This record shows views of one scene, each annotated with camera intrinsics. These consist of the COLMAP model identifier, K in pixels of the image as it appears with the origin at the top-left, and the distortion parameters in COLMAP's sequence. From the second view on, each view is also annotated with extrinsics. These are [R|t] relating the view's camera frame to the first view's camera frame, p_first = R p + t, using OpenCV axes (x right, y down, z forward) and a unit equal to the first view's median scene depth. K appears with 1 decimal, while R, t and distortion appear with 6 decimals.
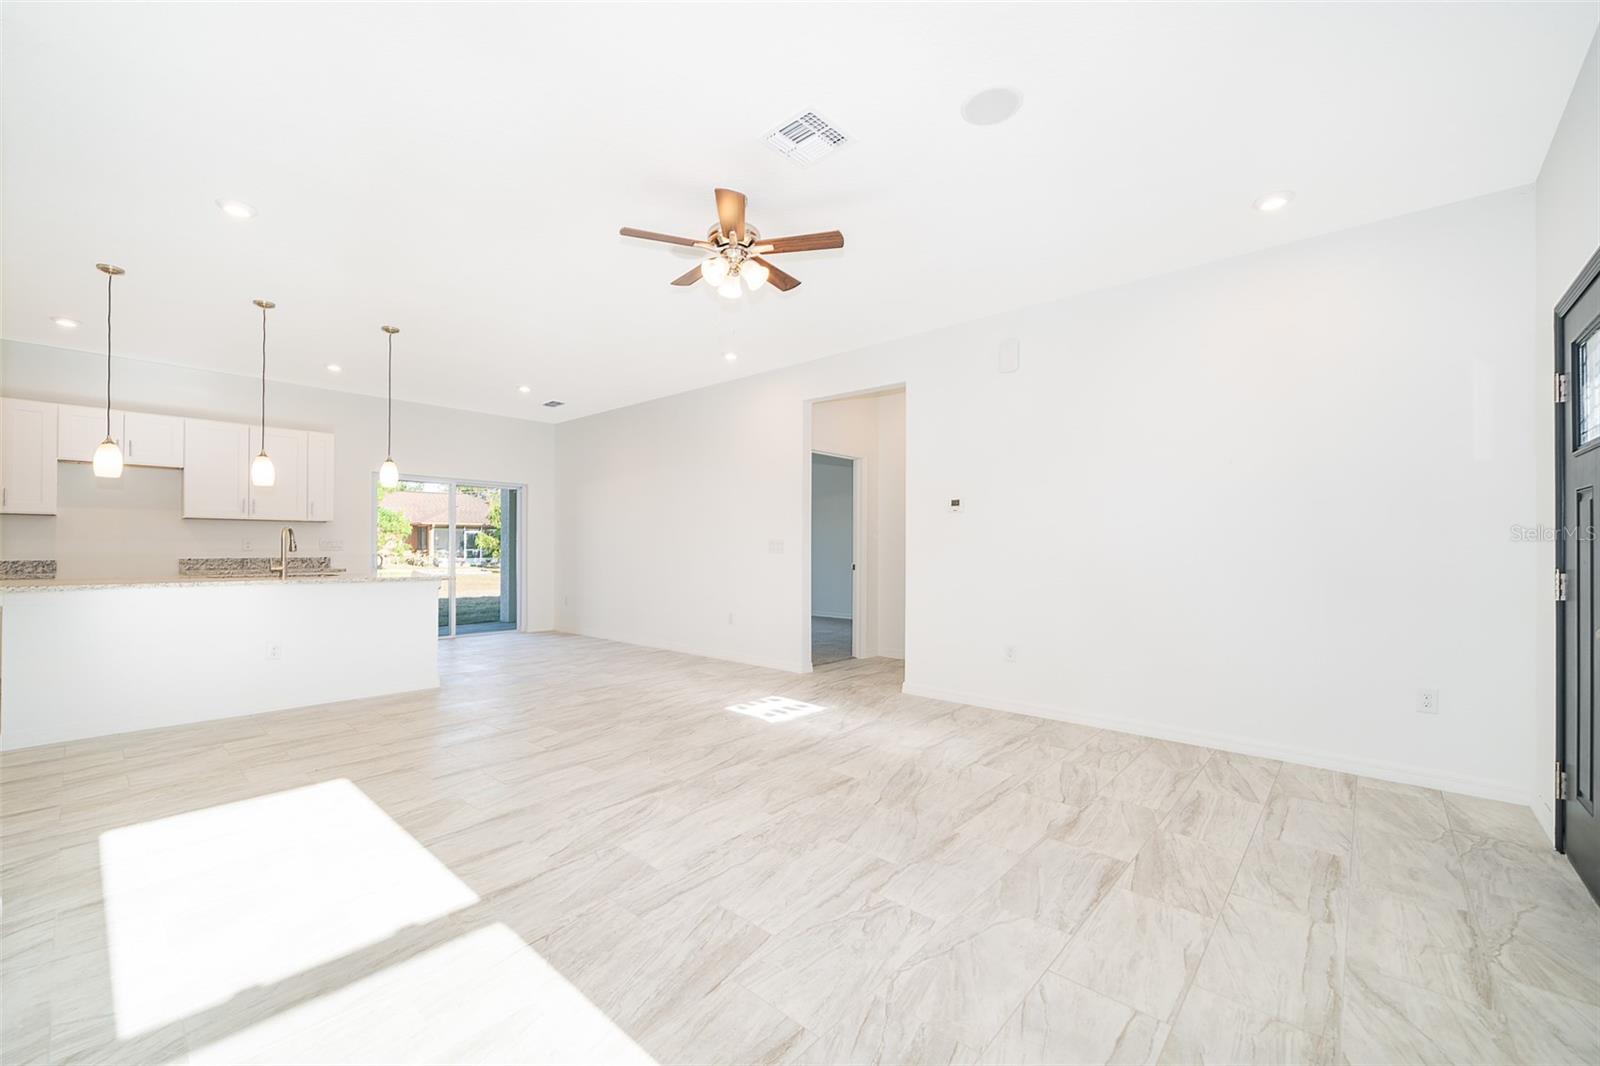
lens RADIAL K [[662.1, 0, 805.7], [0, 662.1, 544.4], [0, 0, 1]] dist [0.000330, -0.000008]
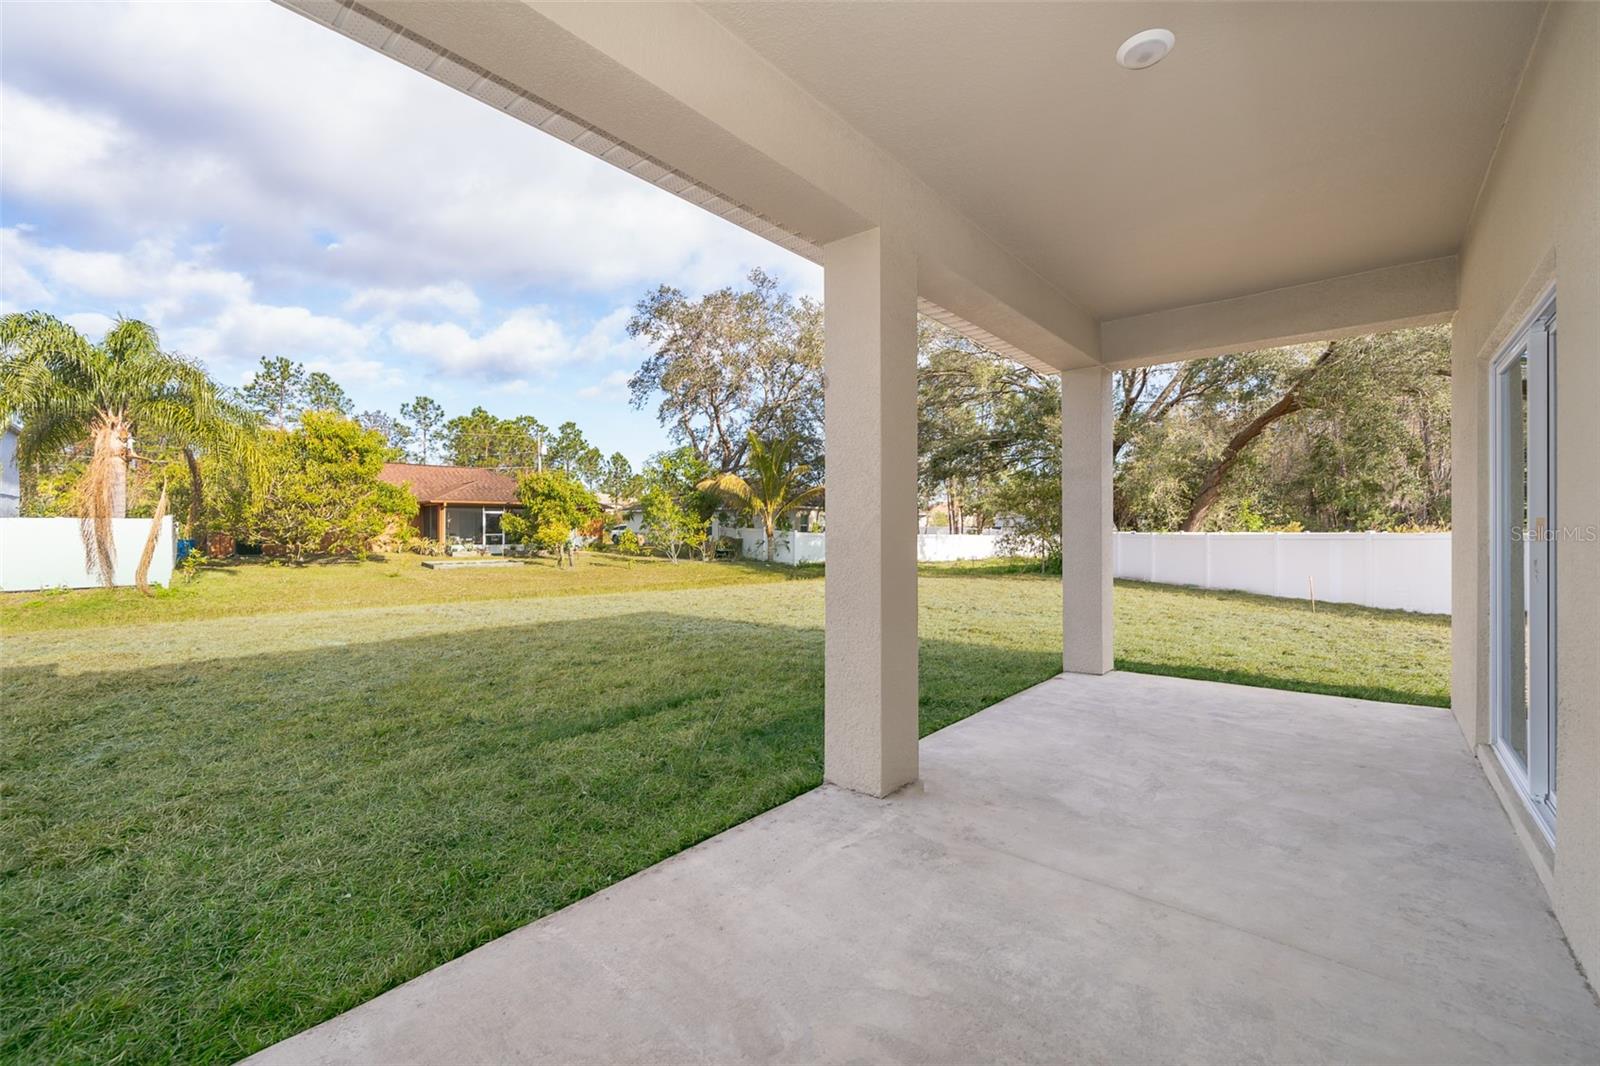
lens RADIAL K [[639.9, 0, 800.0], [0, 639.9, 533.0], [0, 0, 1]] dist [-0.000607, 0.000029]
pose [[0.999873, -0.005170, 0.015046, -1.277719], [0.005048, 0.999954, 0.008171, 0.016848], [-0.015088, -0.008094, 0.999853, 1.948568]]
